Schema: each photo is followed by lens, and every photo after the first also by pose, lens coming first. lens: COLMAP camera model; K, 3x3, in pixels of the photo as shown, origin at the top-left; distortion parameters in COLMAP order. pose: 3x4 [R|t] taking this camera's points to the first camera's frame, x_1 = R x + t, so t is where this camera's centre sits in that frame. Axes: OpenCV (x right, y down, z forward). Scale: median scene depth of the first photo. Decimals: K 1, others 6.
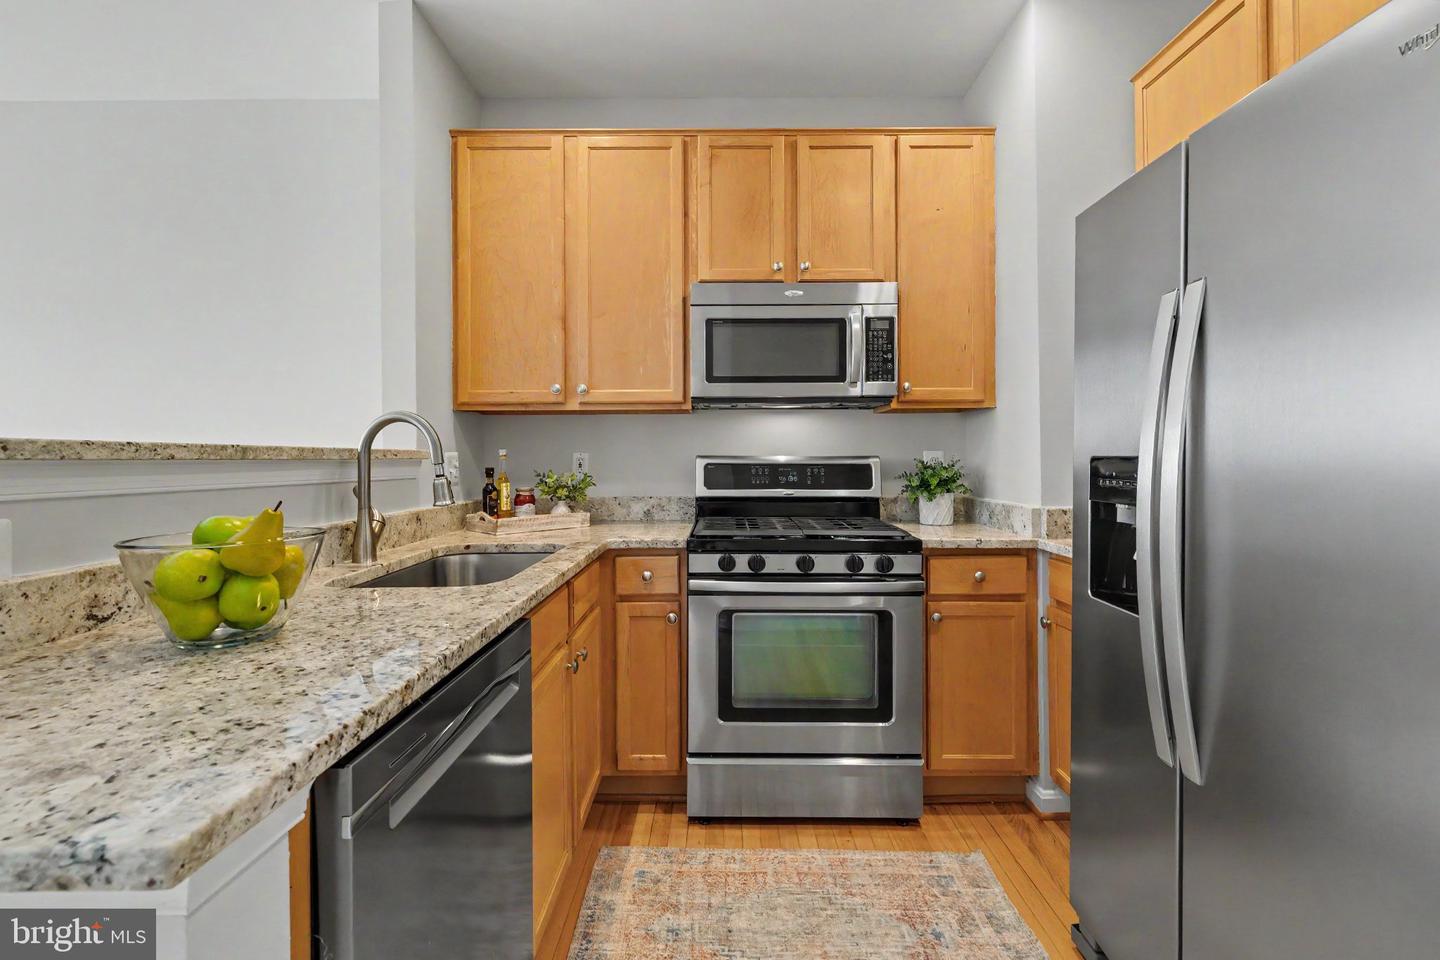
lens RADIAL K [[619.7, 0, 726.6], [0, 619.7, 467.7], [0, 0, 1]] dist [0.005343, 0.000511]
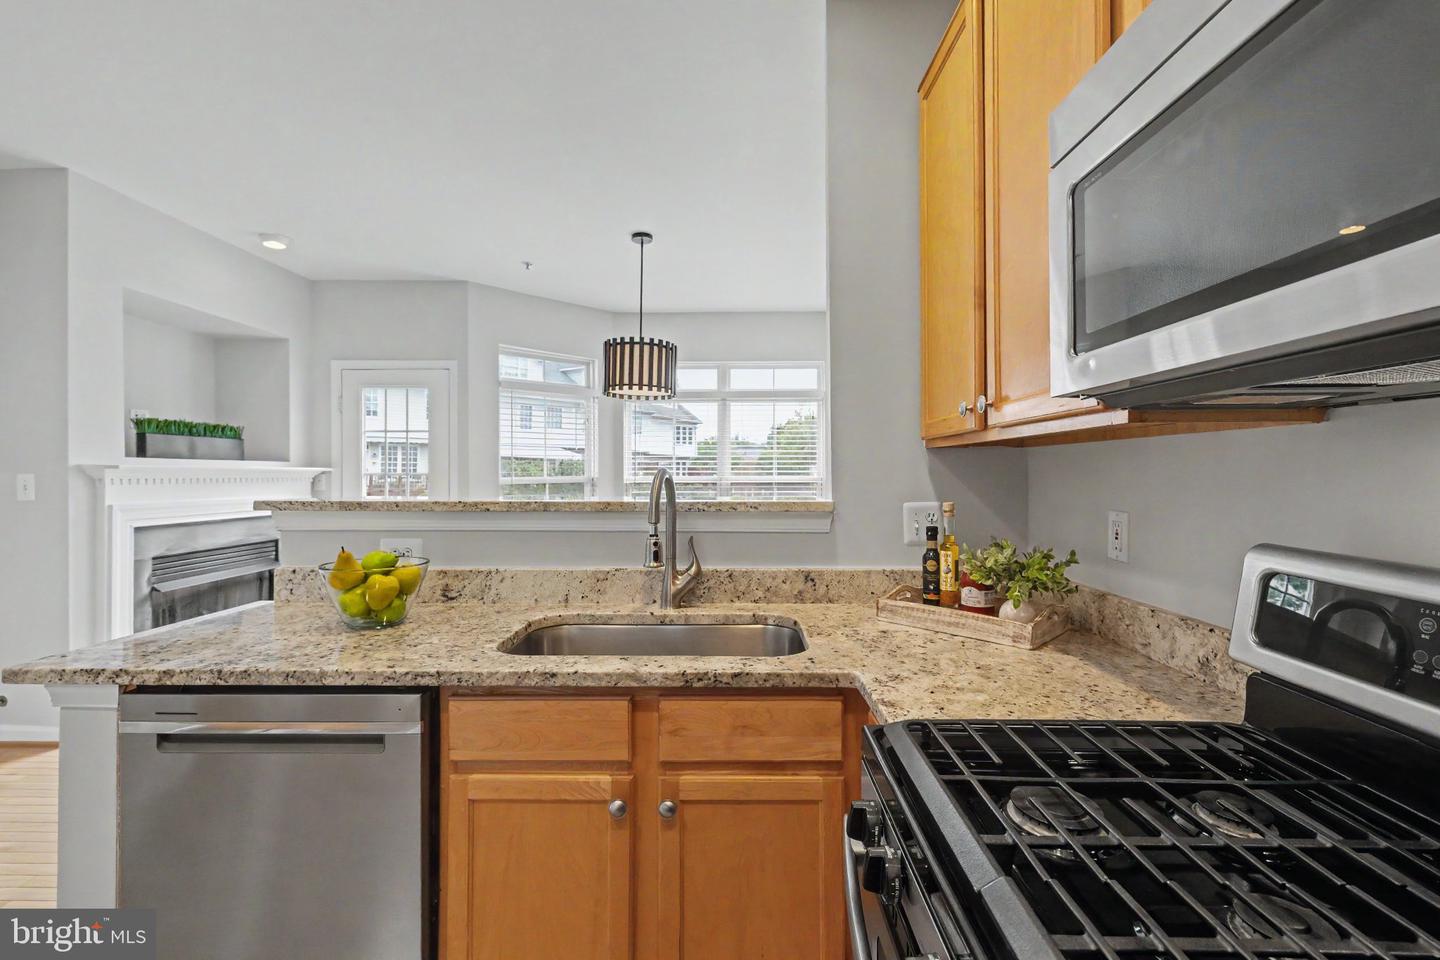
lens RADIAL K [[619.7, 0, 728.6], [0, 619.7, 475.6], [0, 0, 1]] dist [0.005343, 0.000511]
pose [[-0.010131, 0.007105, -0.999923, 0.745858], [-0.017225, 0.999825, 0.007279, -0.133528], [0.999800, 0.017297, -0.010007, 1.698432]]
